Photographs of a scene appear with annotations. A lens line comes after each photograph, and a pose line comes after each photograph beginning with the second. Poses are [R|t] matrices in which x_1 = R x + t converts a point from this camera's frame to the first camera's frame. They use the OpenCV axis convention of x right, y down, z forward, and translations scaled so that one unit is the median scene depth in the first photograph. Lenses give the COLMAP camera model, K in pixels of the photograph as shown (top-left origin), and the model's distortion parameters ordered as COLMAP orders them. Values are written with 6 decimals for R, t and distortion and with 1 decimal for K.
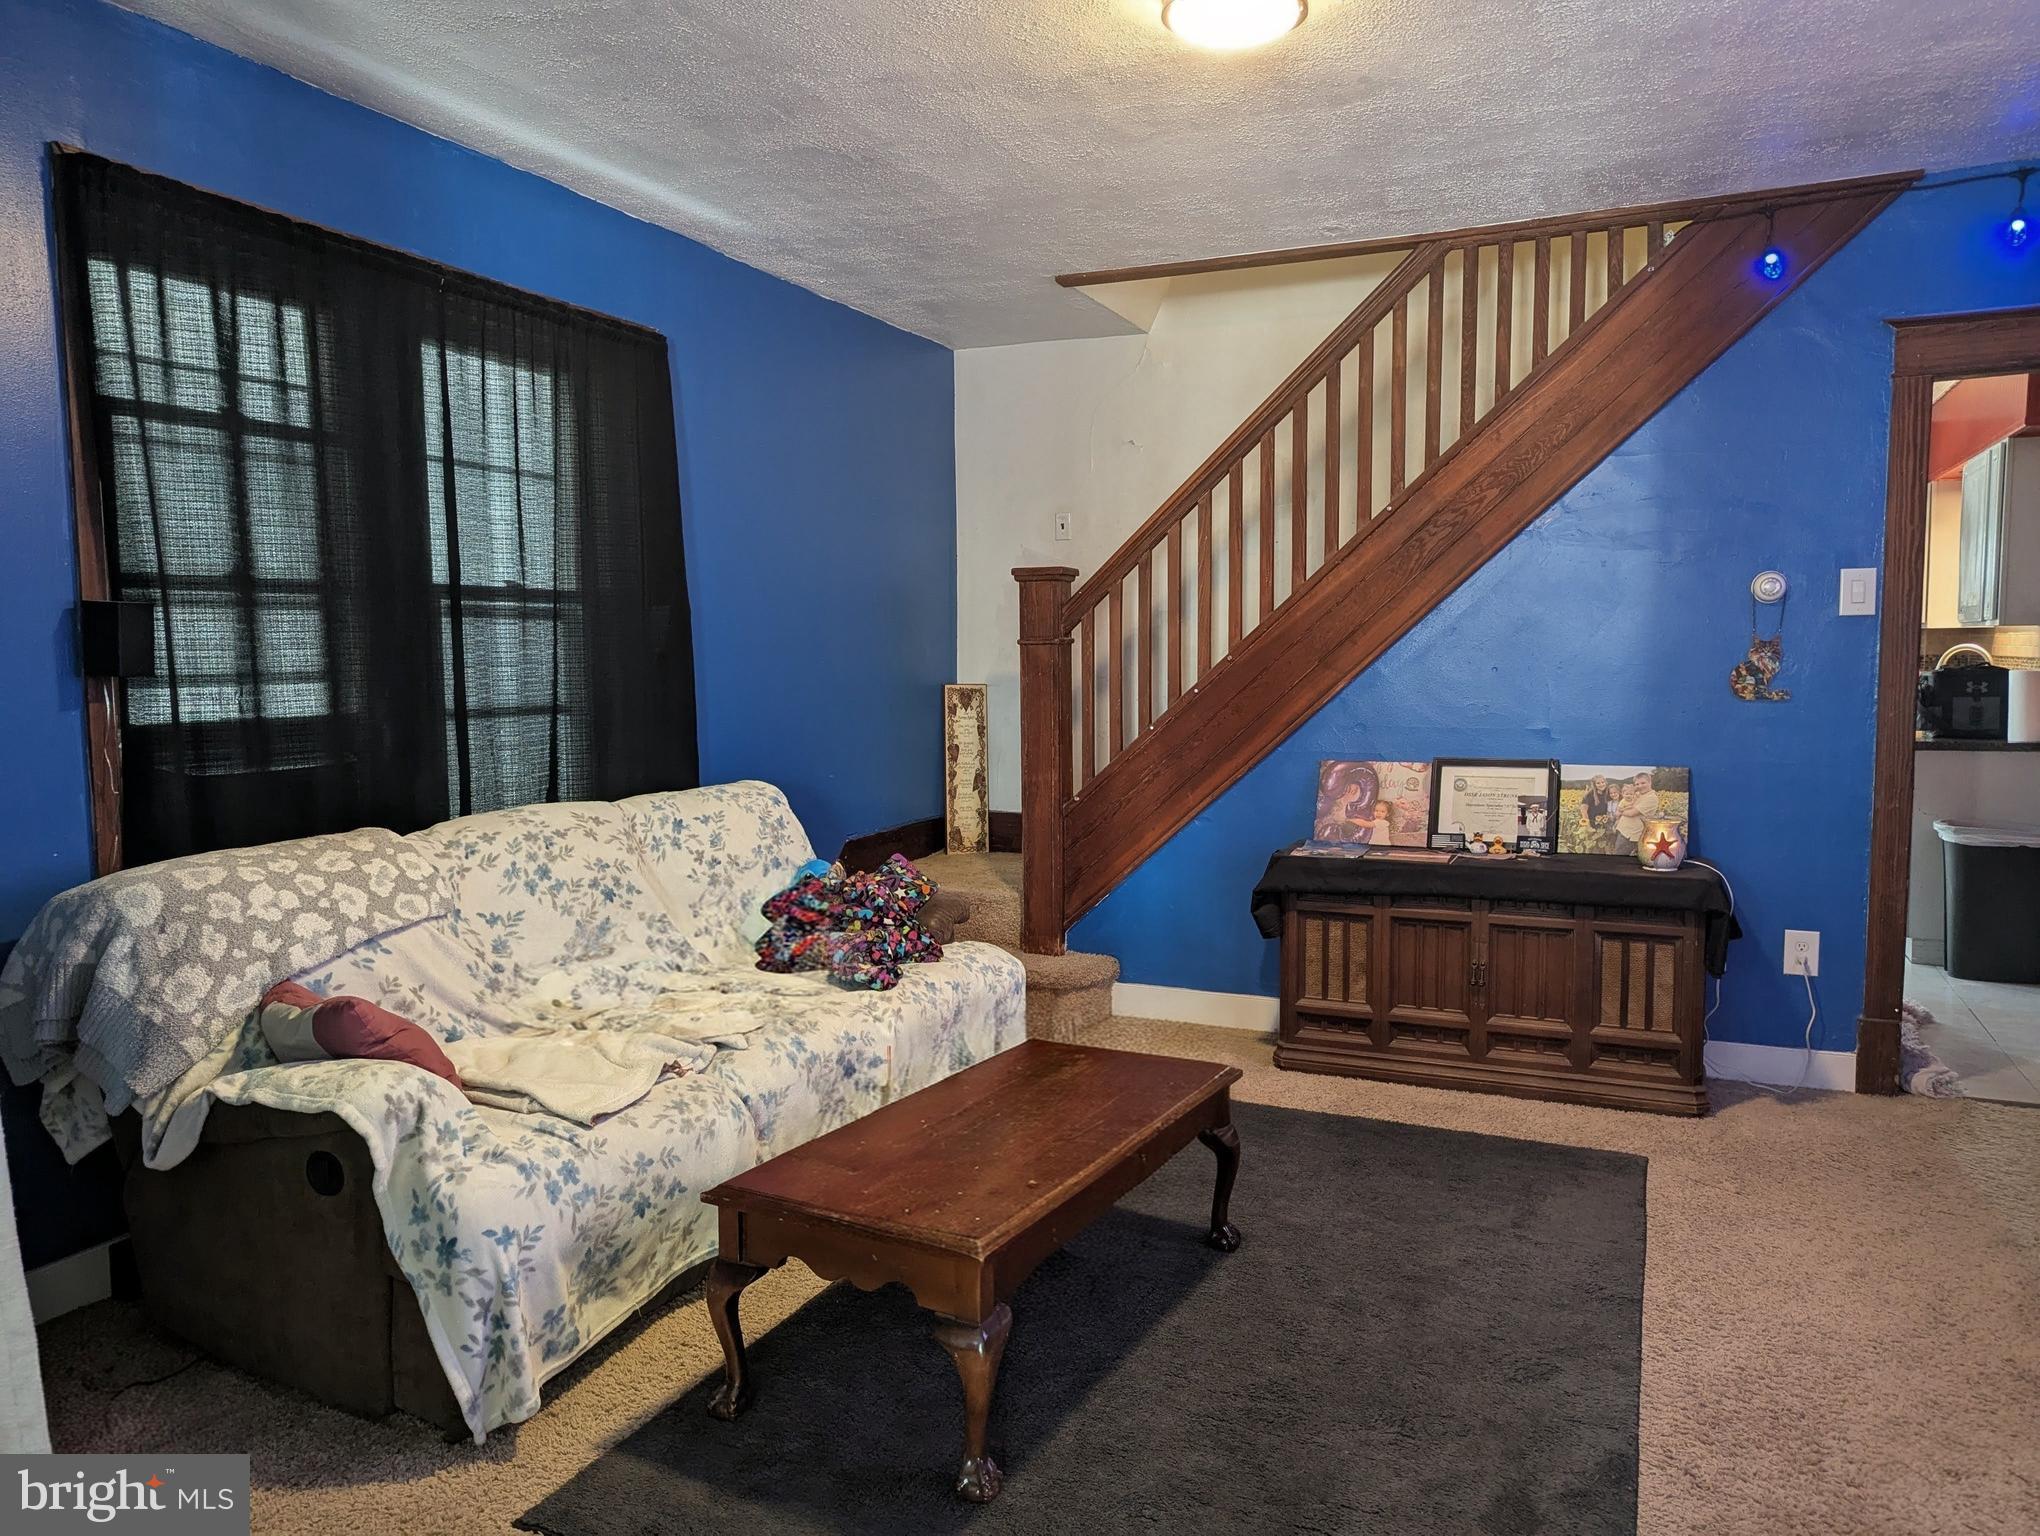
lens RADIAL K [[1435.5, 0, 1010.6], [0, 1435.5, 775.9], [0, 0, 1]] dist [0.062765, -0.054508]
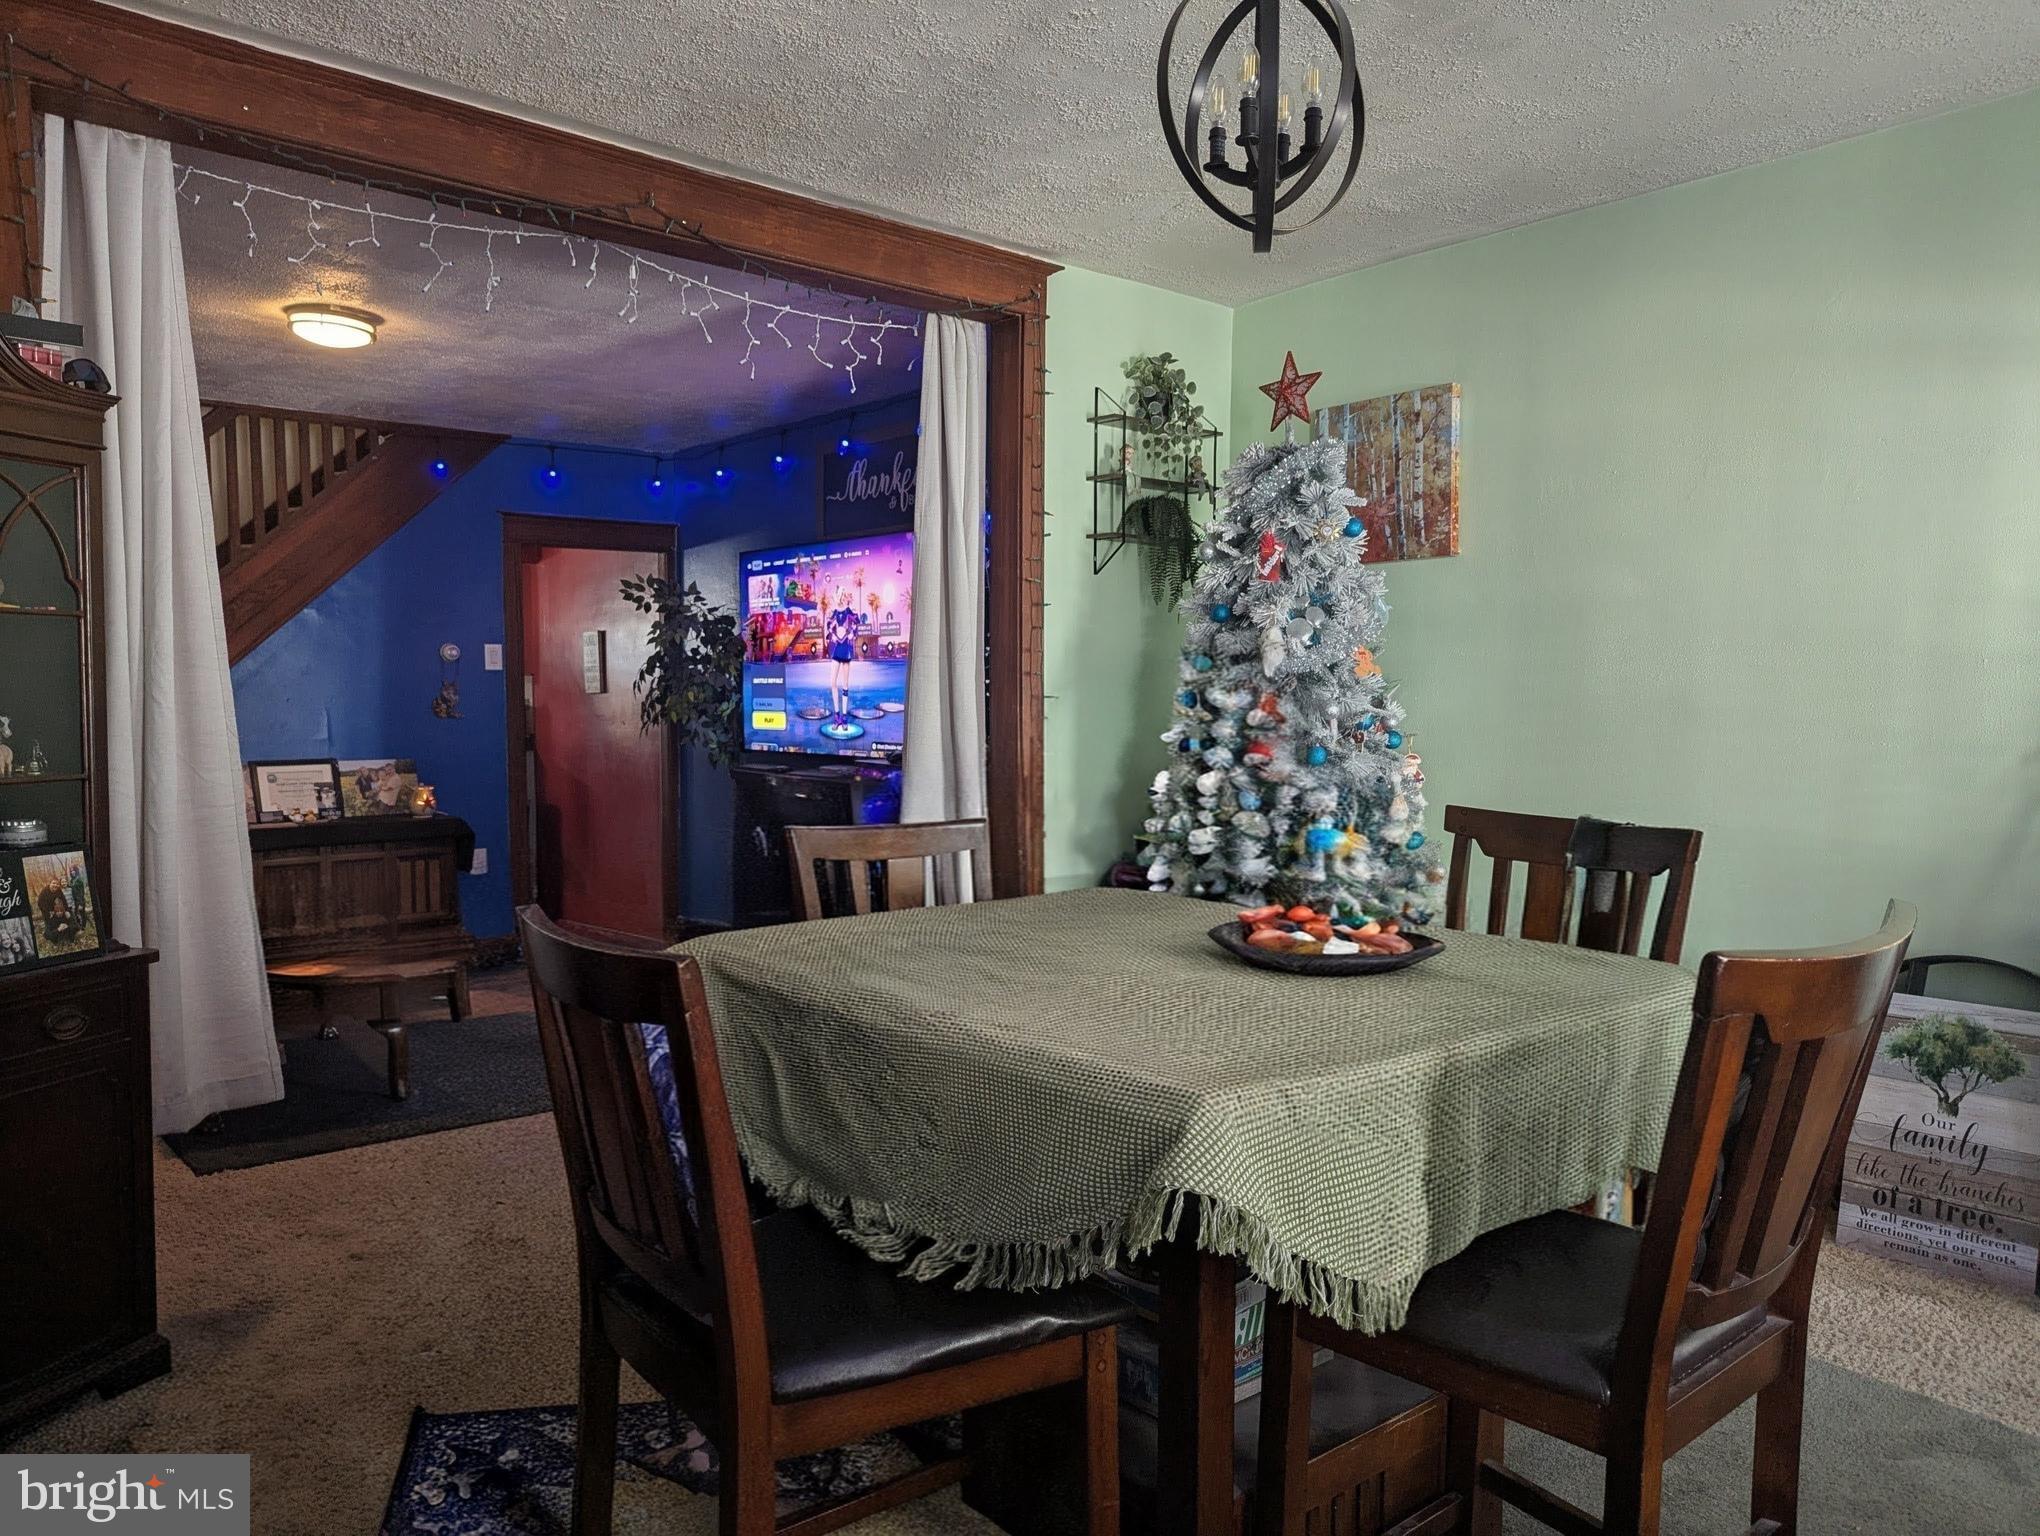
lens RADIAL K [[1435.5, 0, 1001.1], [0, 1435.5, 787.4], [0, 0, 1]] dist [0.062765, -0.054508]
pose [[0.433758, -0.052099, 0.899522, -0.739573], [0.077182, 0.996806, 0.020516, 0.044891], [-0.897718, 0.060528, 0.436394, -0.327521]]
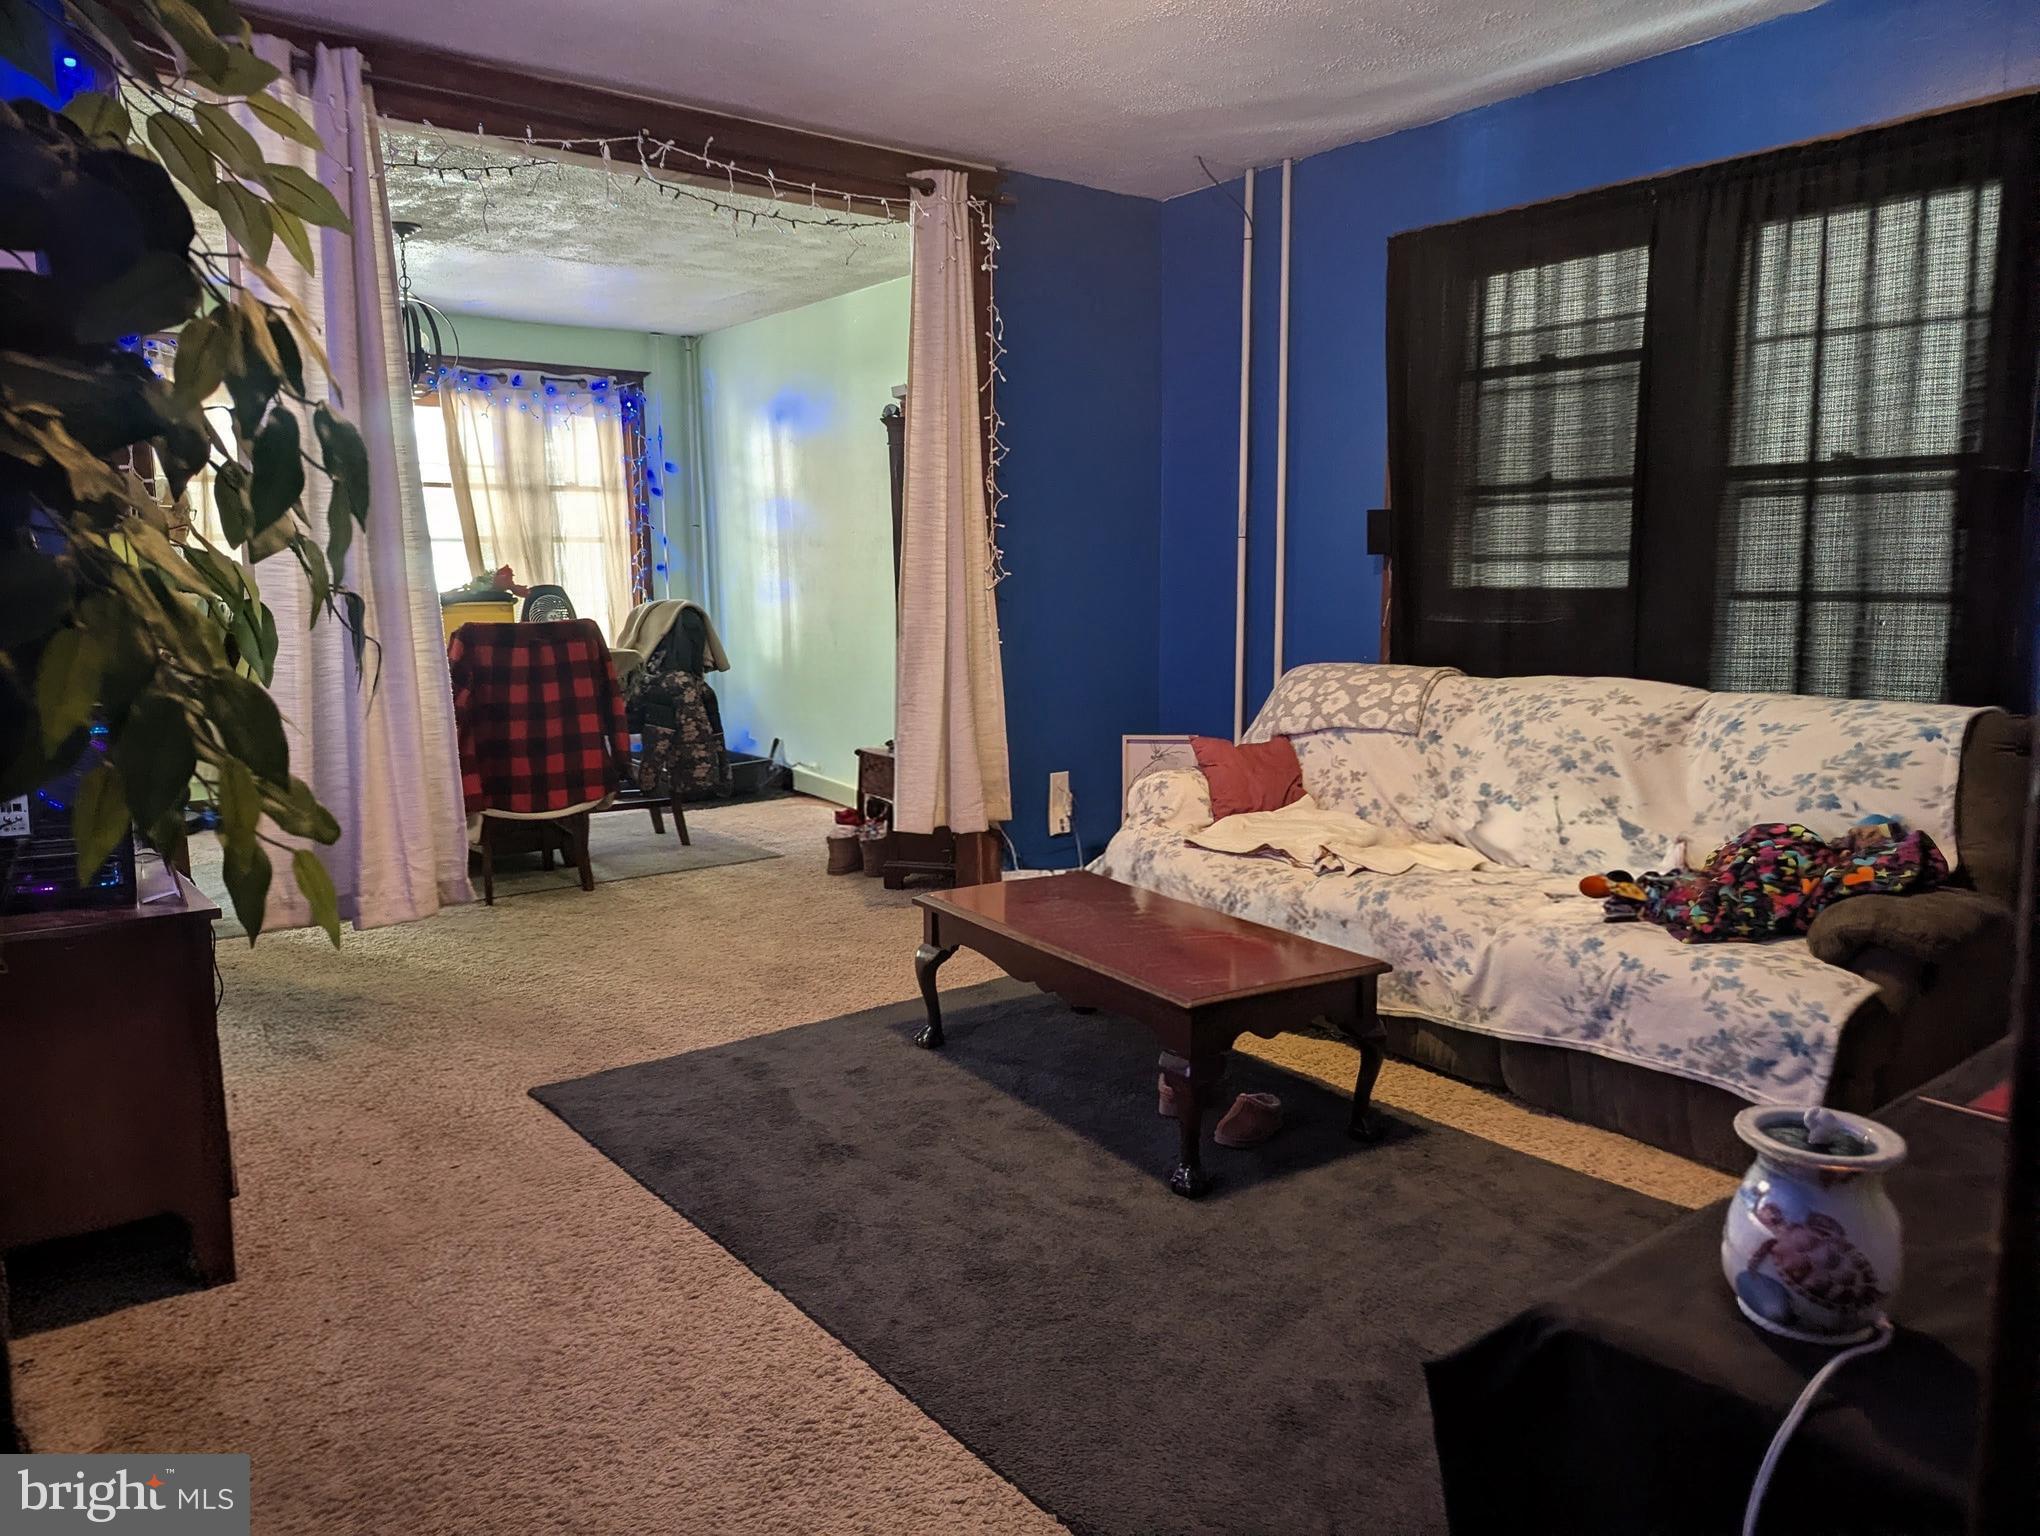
lens RADIAL K [[1435.5, 0, 1015.1], [0, 1435.5, 766.8], [0, 0, 1]] dist [0.062765, -0.054508]
pose [[-0.466030, 0.132939, -0.874725, 0.695594], [-0.067899, 0.980359, 0.185167, -0.070612], [0.882160, 0.145686, -0.447850, 0.926243]]
